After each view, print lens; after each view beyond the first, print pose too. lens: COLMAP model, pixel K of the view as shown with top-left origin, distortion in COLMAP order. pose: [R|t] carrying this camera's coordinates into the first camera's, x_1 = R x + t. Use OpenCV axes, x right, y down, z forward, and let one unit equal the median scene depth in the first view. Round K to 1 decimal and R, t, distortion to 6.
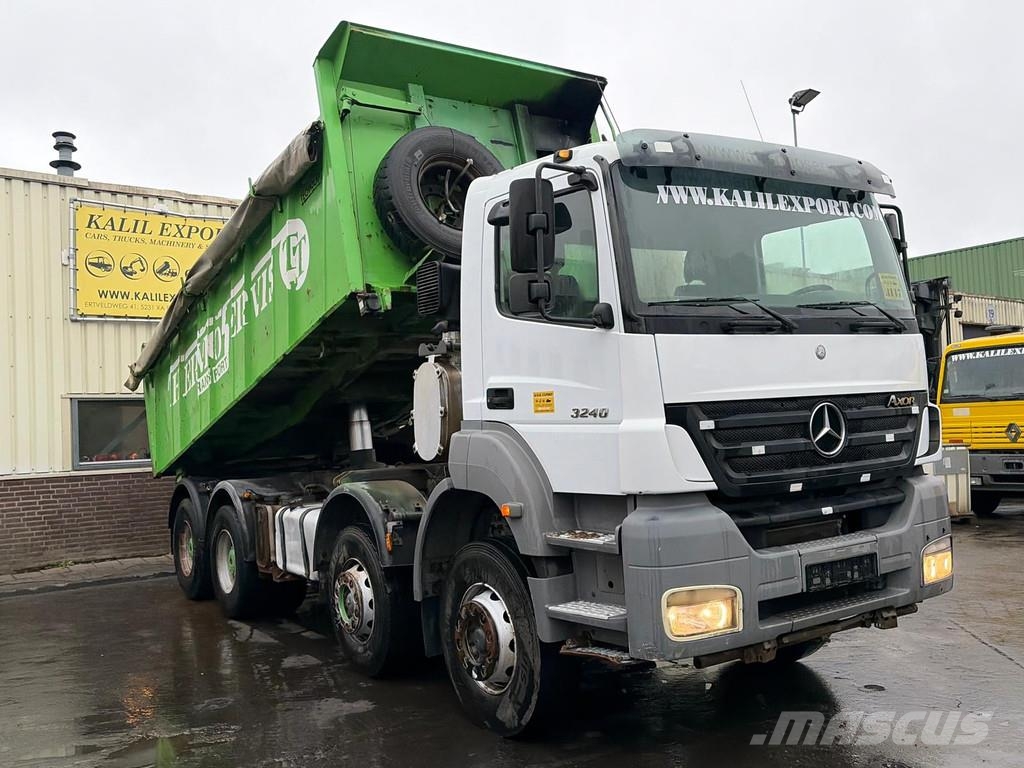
lens RADIAL K [[956.7, 0, 509.6], [0, 956.7, 384.9], [0, 0, 1]] dist [0.017763, -0.001505]
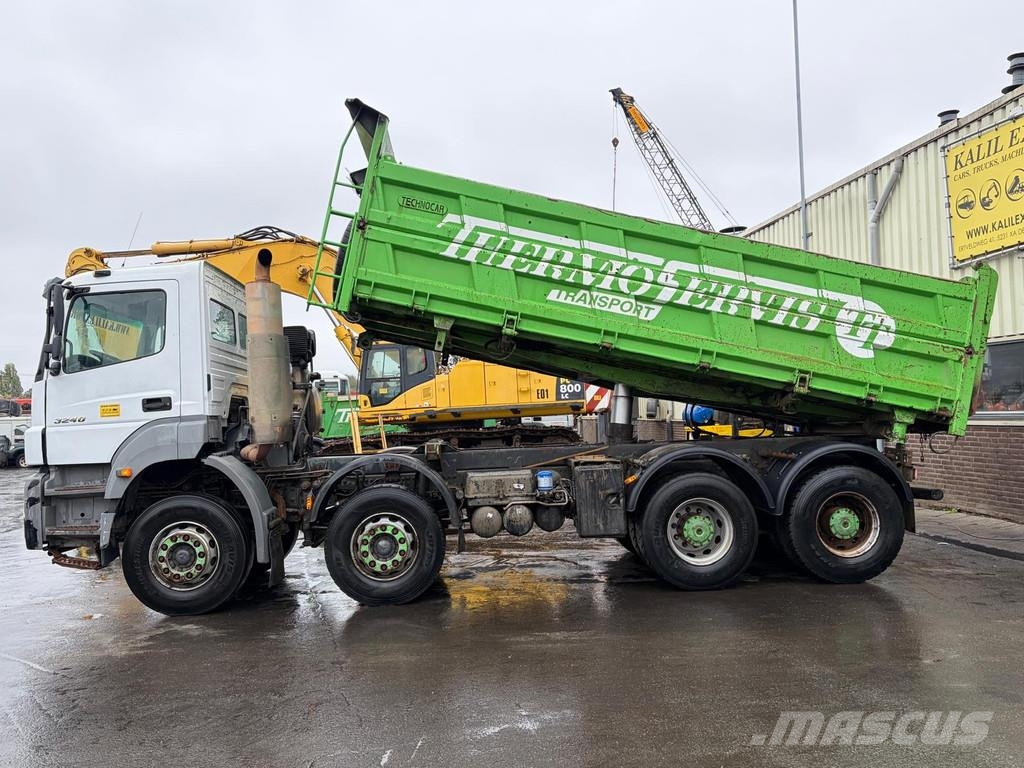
lens RADIAL K [[848.5, 0, 512.0], [0, 848.5, 384.0], [0, 0, 1]] dist [0.038452, -0.002129]
pose [[-0.506320, 0.031918, -0.861755, 1.267517], [0.100458, 0.994694, -0.022182, 0.058835], [0.856474, -0.097802, -0.506840, 2.426456]]
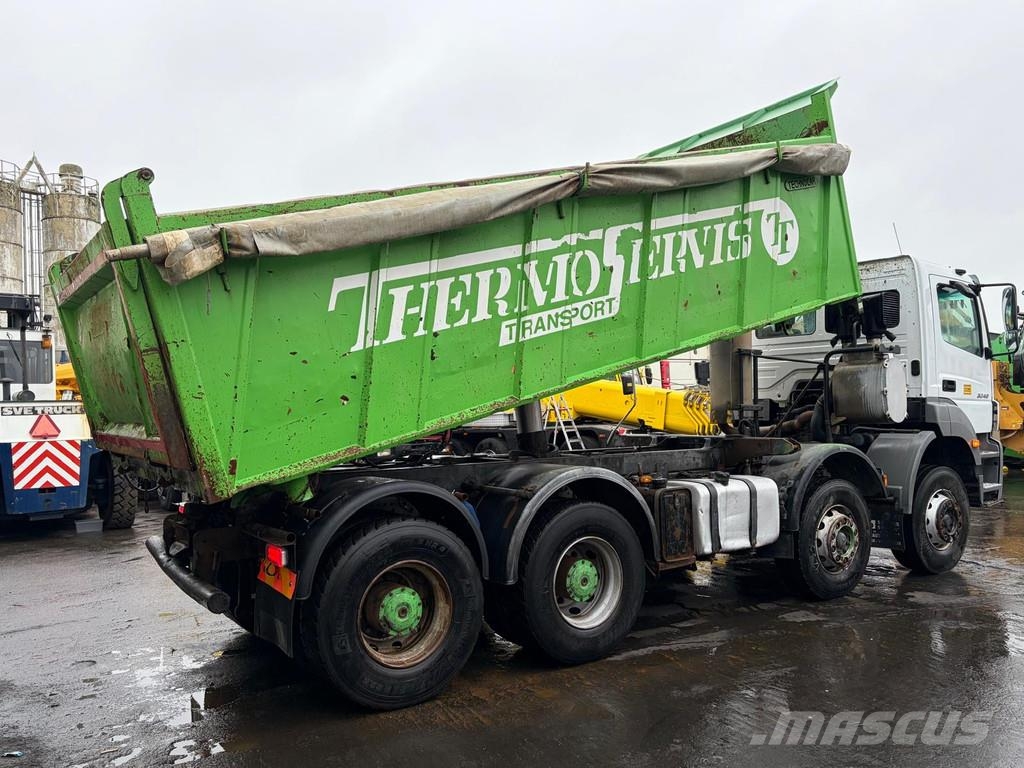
lens RADIAL K [[786.1, 0, 512.6], [0, 786.1, 402.7], [0, 0, 1]] dist [0.160979, -0.279678]
pose [[-0.011564, 0.053871, 0.998481, -1.476247], [-0.020591, 0.998323, -0.054100, 0.141226], [-0.999721, -0.021185, -0.010436, 1.772735]]
